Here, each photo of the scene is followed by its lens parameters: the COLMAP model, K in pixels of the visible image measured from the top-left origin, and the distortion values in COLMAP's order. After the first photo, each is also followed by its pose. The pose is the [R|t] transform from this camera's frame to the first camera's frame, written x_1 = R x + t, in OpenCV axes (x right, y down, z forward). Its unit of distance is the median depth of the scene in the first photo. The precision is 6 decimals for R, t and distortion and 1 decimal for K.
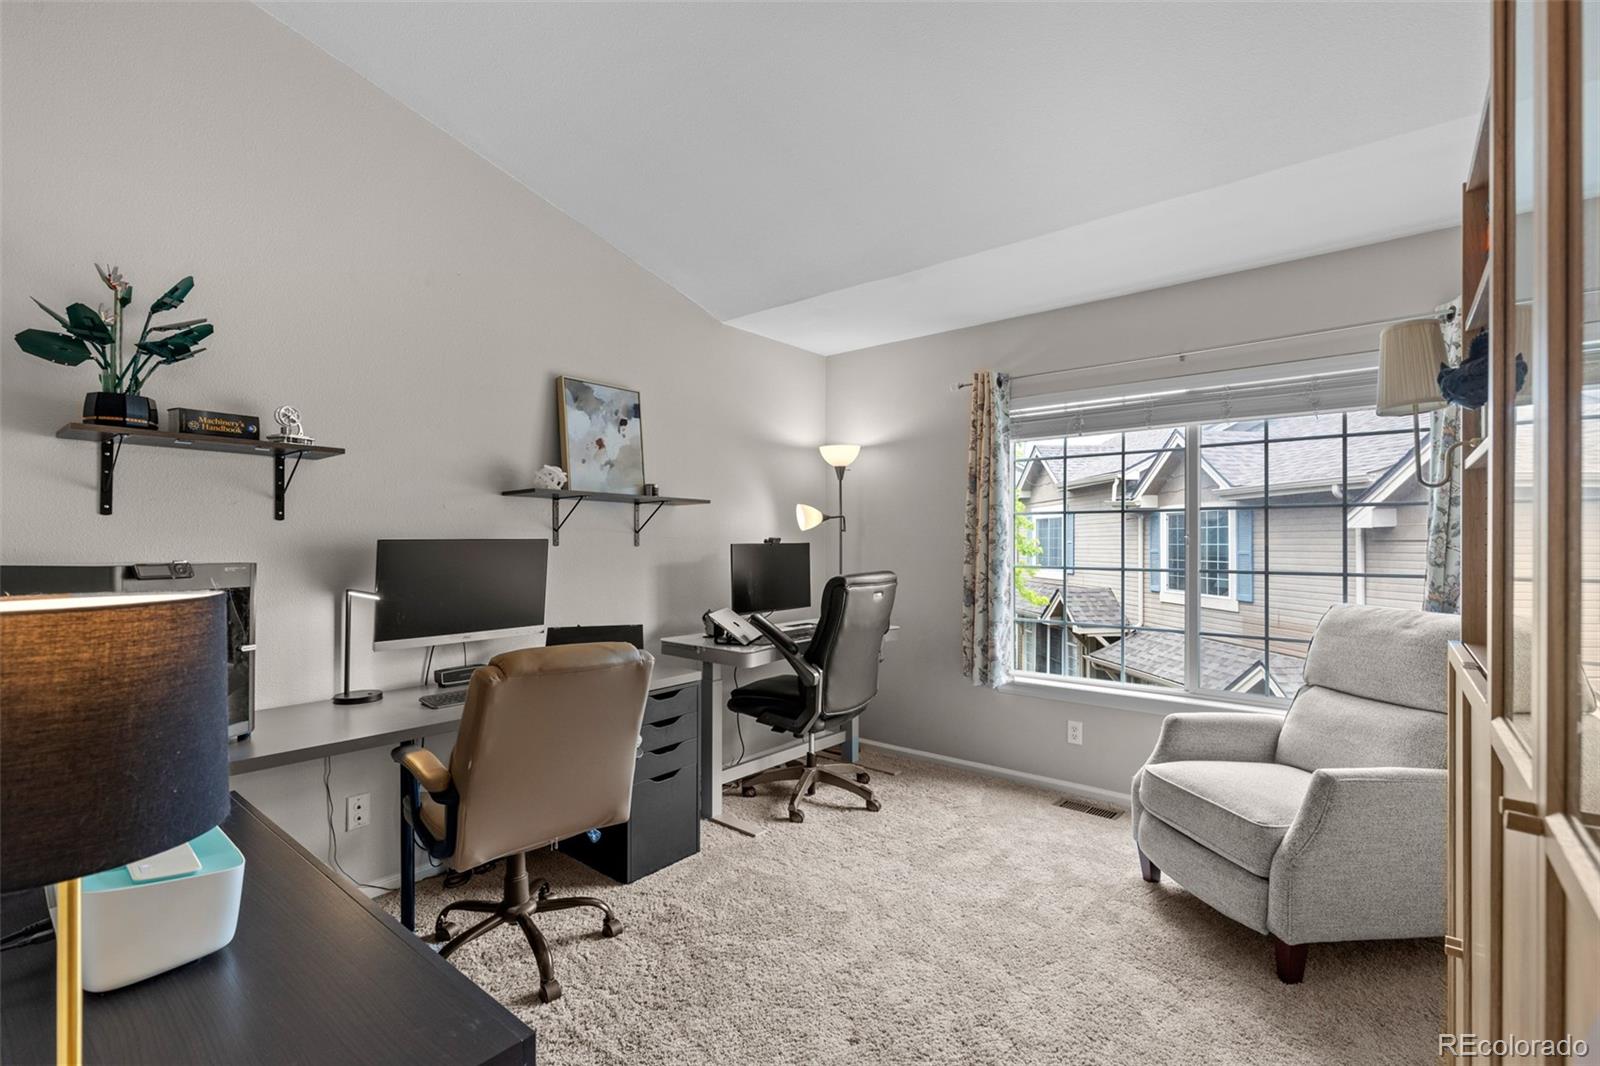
lens RADIAL K [[724.2, 0, 799.0], [0, 724.2, 538.7], [0, 0, 1]] dist [0.011778, -0.001953]
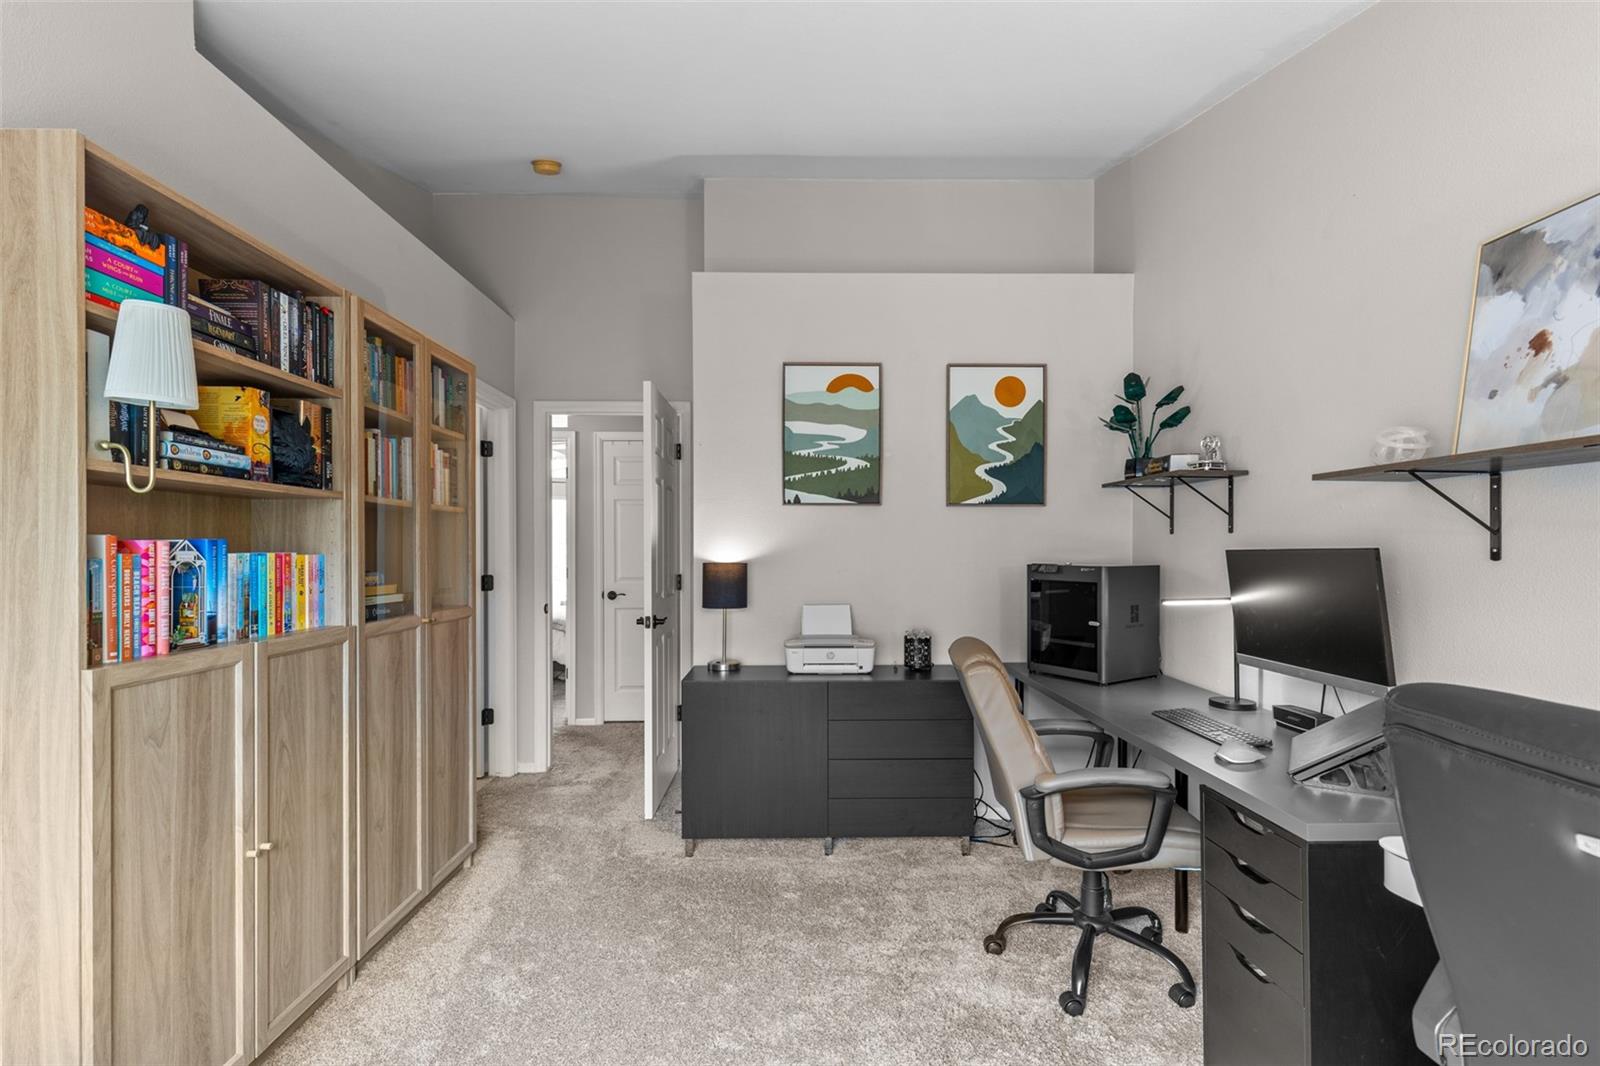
lens RADIAL K [[724.2, 0, 799.7], [0, 724.2, 547.6], [0, 0, 1]] dist [0.011778, -0.001953]
pose [[-0.761234, -0.004625, -0.648460, 0.397774], [0.001655, 0.999957, -0.009075, 0.004624], [0.648475, -0.007981, -0.761194, 1.051699]]
